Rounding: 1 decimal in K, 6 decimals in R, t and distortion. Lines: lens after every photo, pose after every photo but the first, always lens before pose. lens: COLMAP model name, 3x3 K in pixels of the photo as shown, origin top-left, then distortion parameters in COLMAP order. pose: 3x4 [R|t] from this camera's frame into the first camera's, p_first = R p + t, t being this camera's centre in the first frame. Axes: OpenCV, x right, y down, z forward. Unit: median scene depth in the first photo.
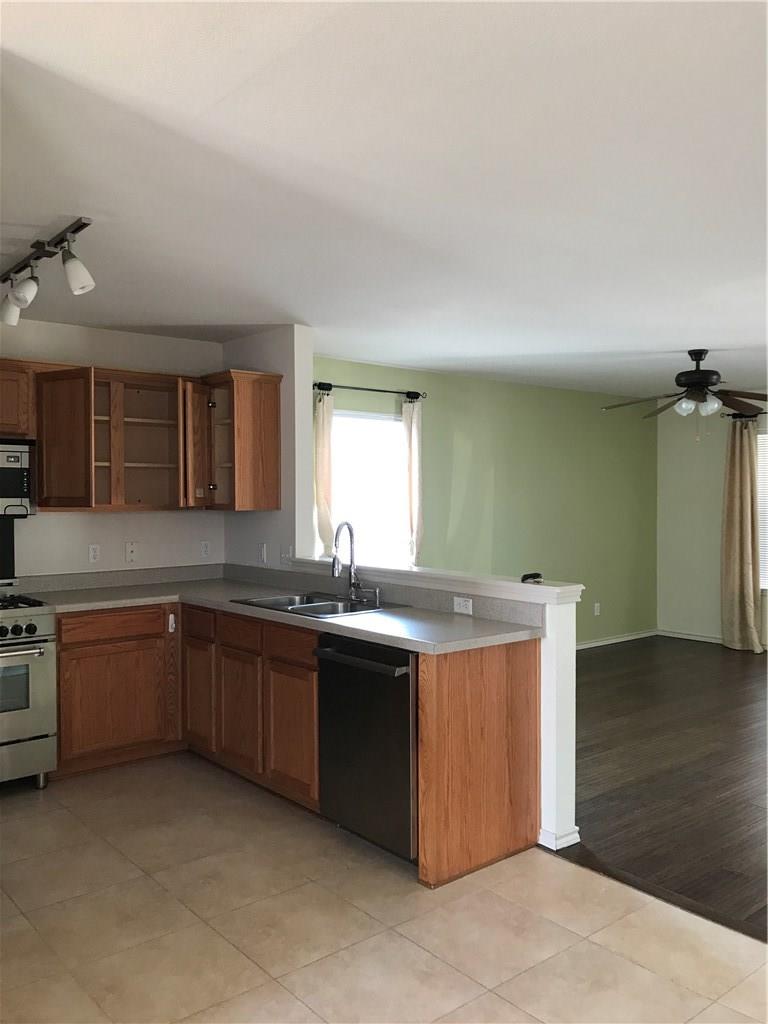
lens RADIAL K [[840.6, 0, 384.0], [0, 840.6, 512.0], [0, 0, 1]] dist [0.053038, -0.048061]
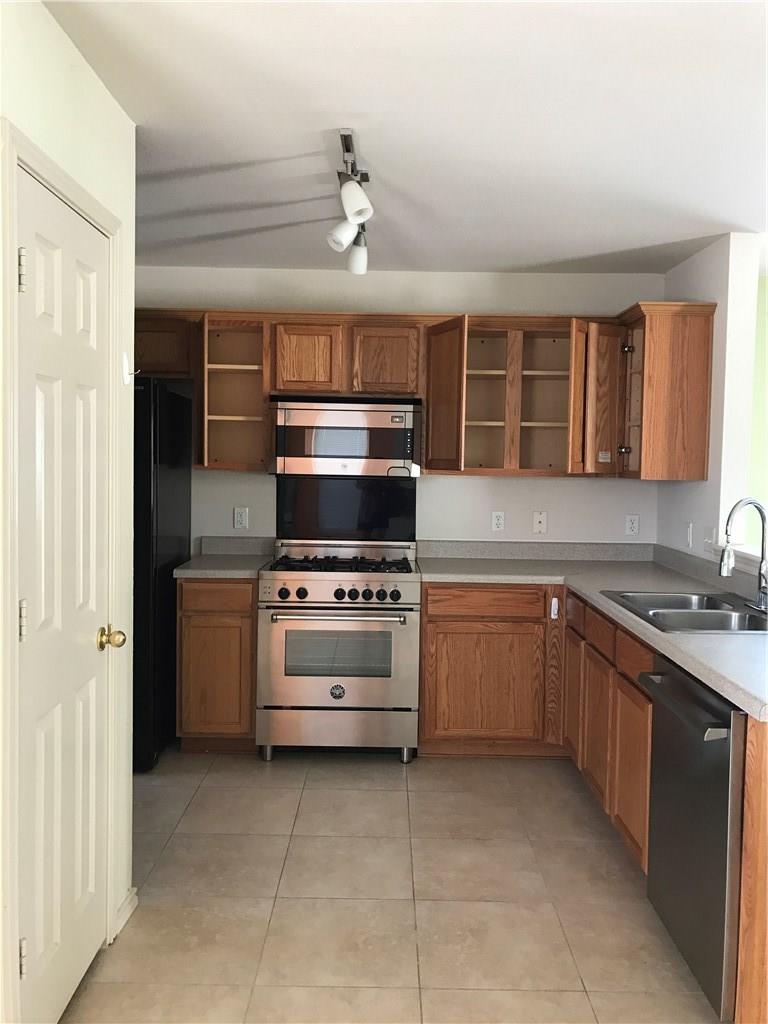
lens RADIAL K [[840.6, 0, 384.0], [0, 840.6, 512.0], [0, 0, 1]] dist [0.053038, -0.048061]
pose [[0.770262, 0.054594, -0.635386, 0.161413], [-0.029671, 0.998318, 0.049808, -0.003882], [0.637037, -0.019513, 0.770586, 0.241843]]
